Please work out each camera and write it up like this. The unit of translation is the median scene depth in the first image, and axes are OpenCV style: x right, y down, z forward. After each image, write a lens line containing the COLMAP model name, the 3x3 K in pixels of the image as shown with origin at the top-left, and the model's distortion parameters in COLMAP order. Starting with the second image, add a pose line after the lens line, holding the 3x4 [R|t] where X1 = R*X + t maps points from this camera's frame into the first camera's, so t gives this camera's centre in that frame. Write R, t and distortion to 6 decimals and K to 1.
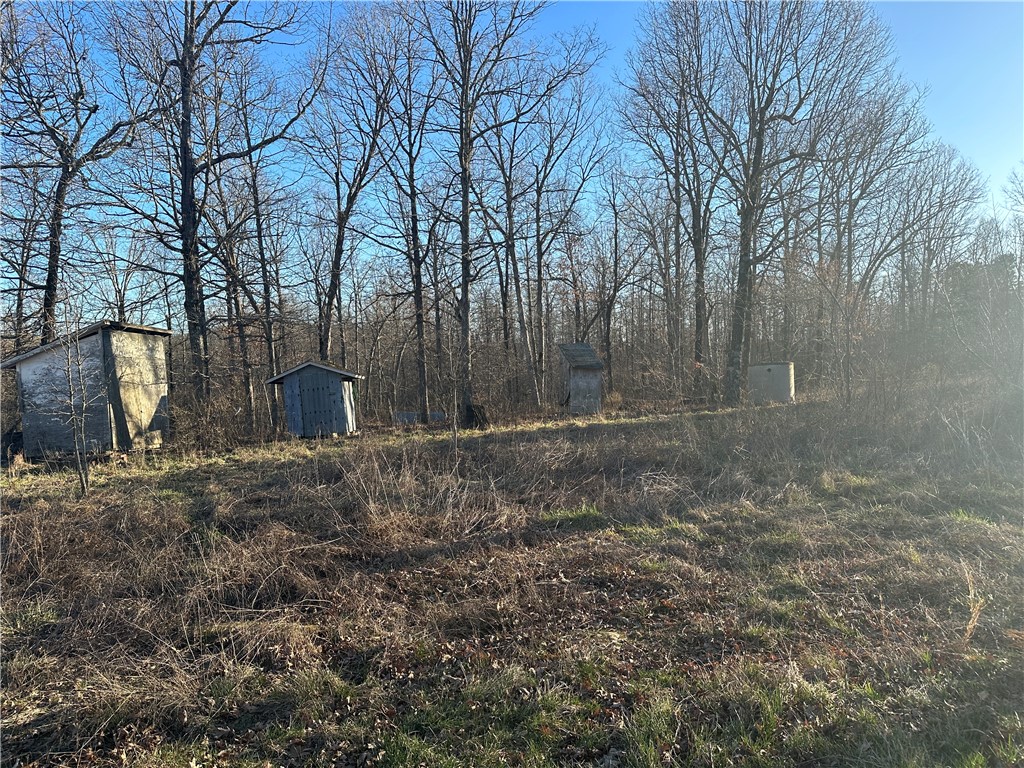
lens RADIAL K [[716.0, 0, 505.5], [0, 716.0, 382.4], [0, 0, 1]] dist [0.069273, -0.093178]
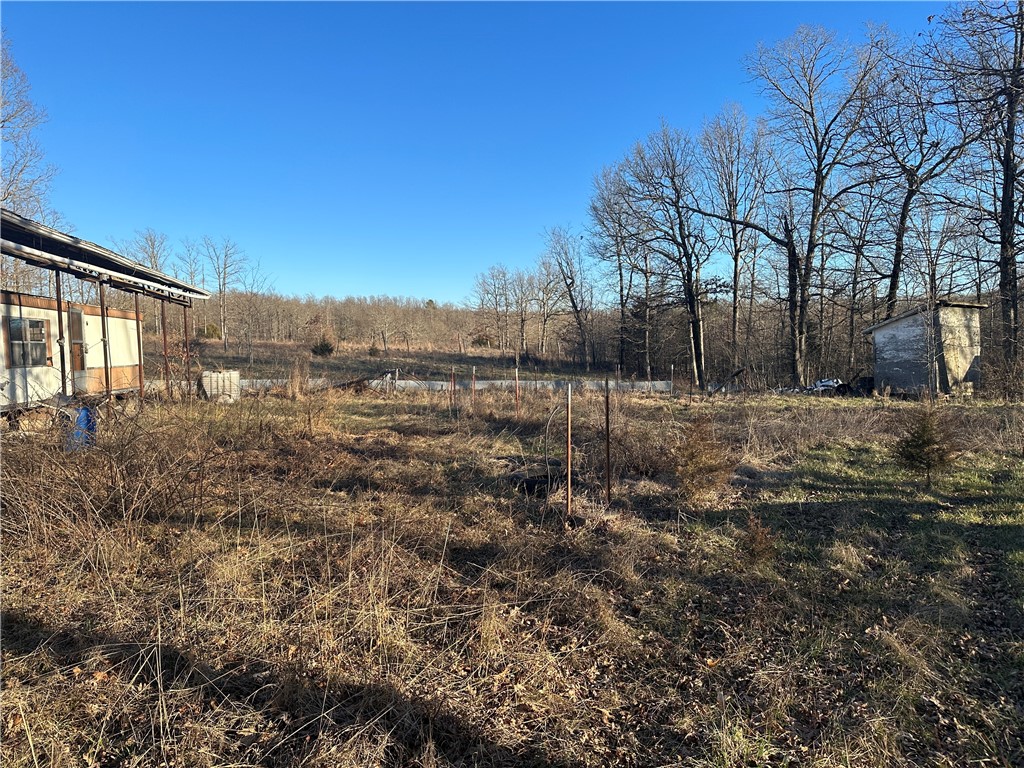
lens RADIAL K [[716.0, 0, 505.5], [0, 716.0, 382.4], [0, 0, 1]] dist [0.069273, -0.093178]
pose [[0.535512, 0.064850, -0.842034, 0.180694], [-0.022138, 0.997783, 0.062766, 0.003528], [0.844238, -0.014971, 0.535760, -0.430085]]
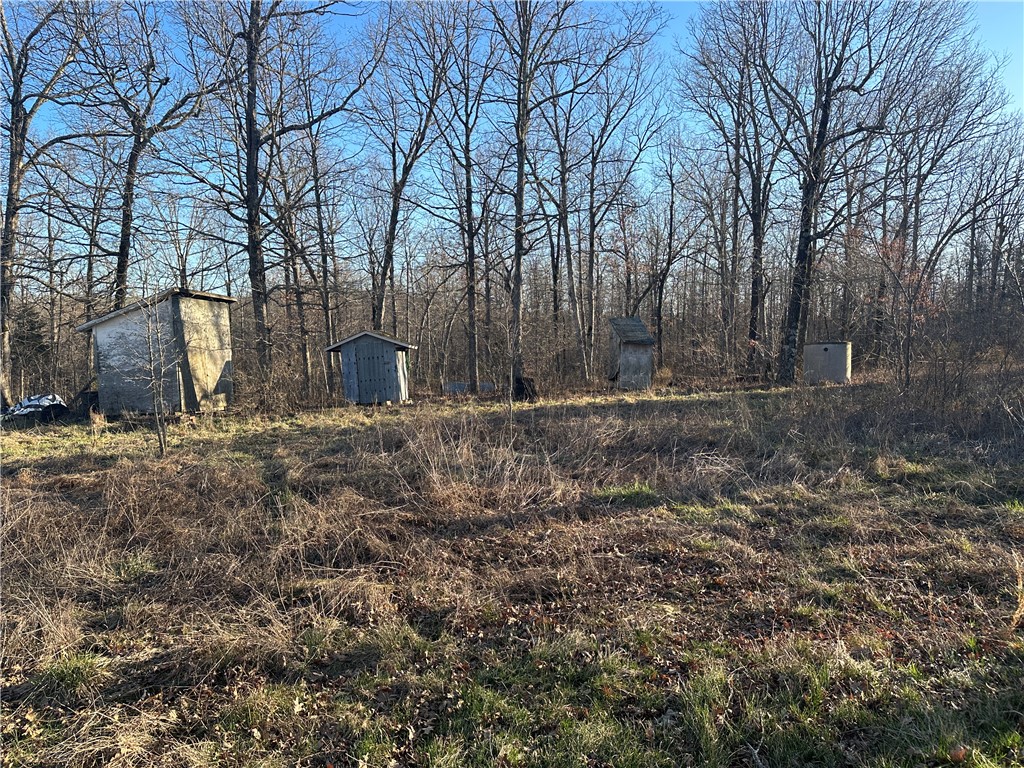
lens RADIAL K [[716.0, 0, 505.5], [0, 716.0, 382.4], [0, 0, 1]] dist [0.069273, -0.093178]
pose [[0.997599, 0.027153, -0.063705, -0.006649], [-0.024471, 0.998796, 0.042517, -0.004723], [0.064783, -0.040856, 0.997063, -0.013846]]
